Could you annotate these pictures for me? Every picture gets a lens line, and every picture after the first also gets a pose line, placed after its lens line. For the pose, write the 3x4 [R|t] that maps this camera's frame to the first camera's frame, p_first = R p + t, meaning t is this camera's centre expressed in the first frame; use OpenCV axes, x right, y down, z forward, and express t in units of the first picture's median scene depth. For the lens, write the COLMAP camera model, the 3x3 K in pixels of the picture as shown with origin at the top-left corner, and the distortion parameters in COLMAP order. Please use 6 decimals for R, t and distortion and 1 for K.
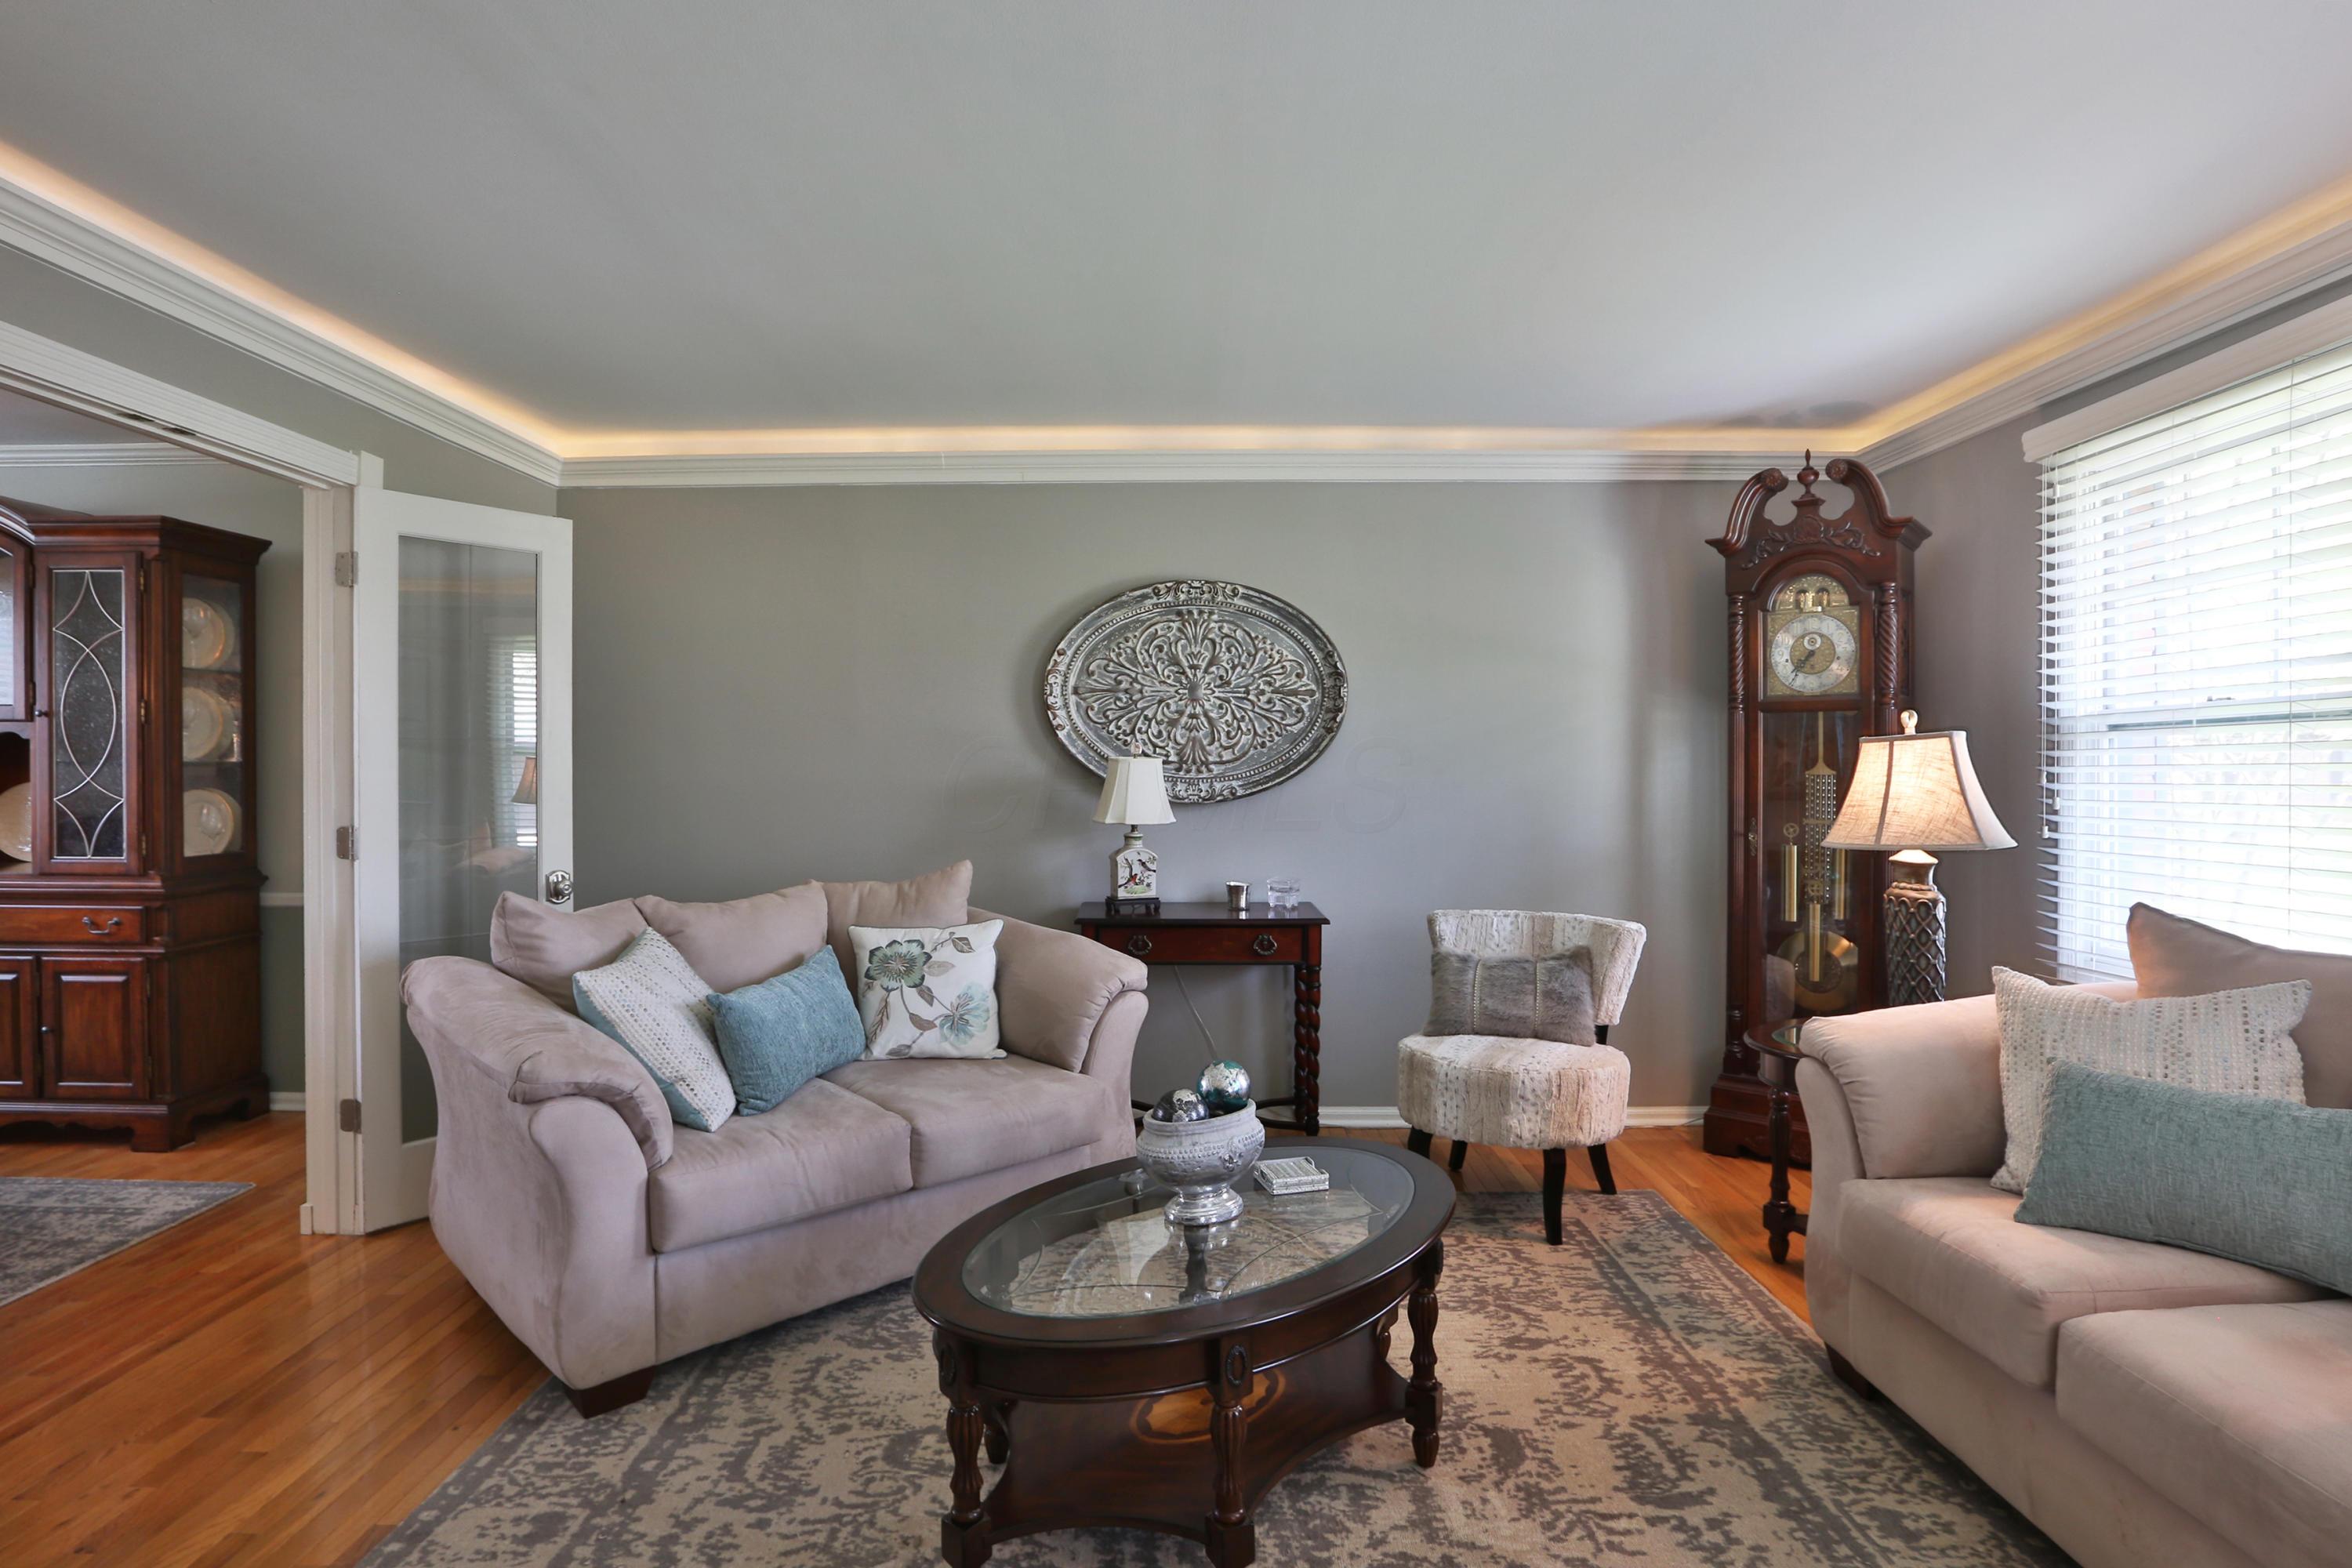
lens RADIAL K [[1171.1, 0, 1171.7], [0, 1171.1, 780.1], [0, 0, 1]] dist [-0.029903, 0.005944]
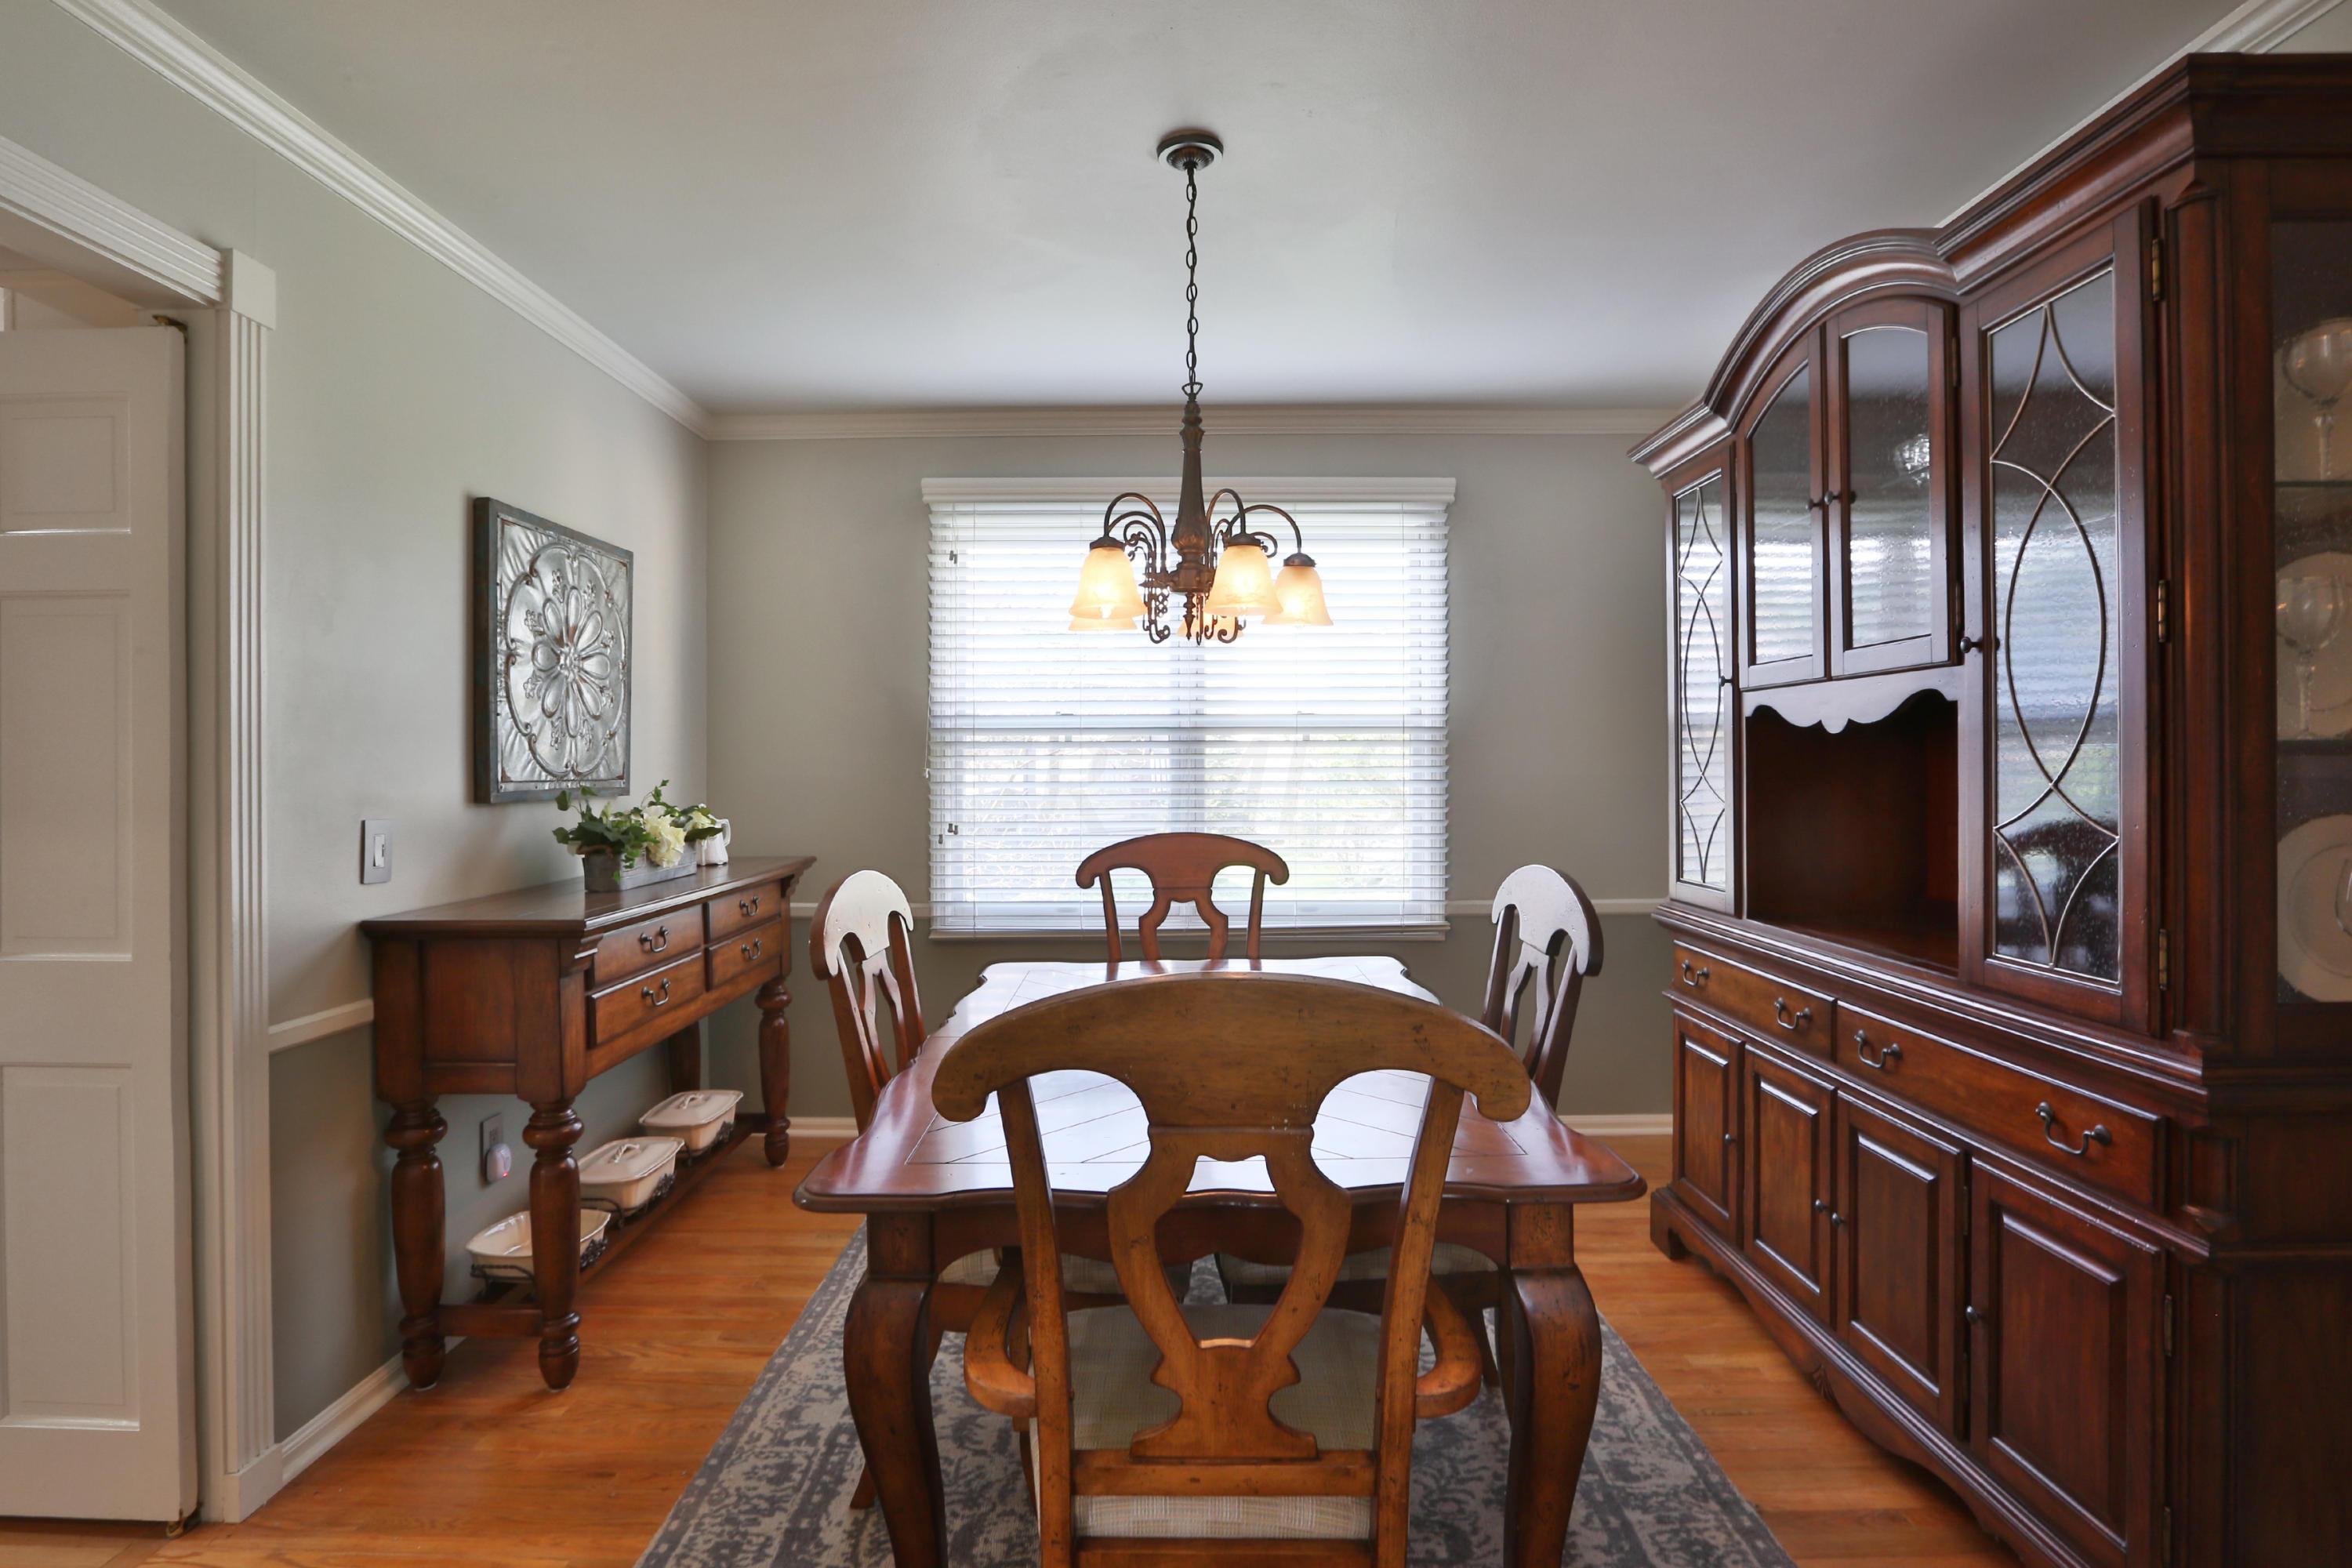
lens RADIAL K [[1140.6, 0, 1175.3], [0, 1140.6, 778.8], [0, 0, 1]] dist [-0.031068, 0.002837]
pose [[-0.000949, -0.000803, -0.999999, -0.524098], [-0.004005, 0.999992, -0.000800, -0.001163], [0.999992, 0.004005, -0.000952, 0.670184]]
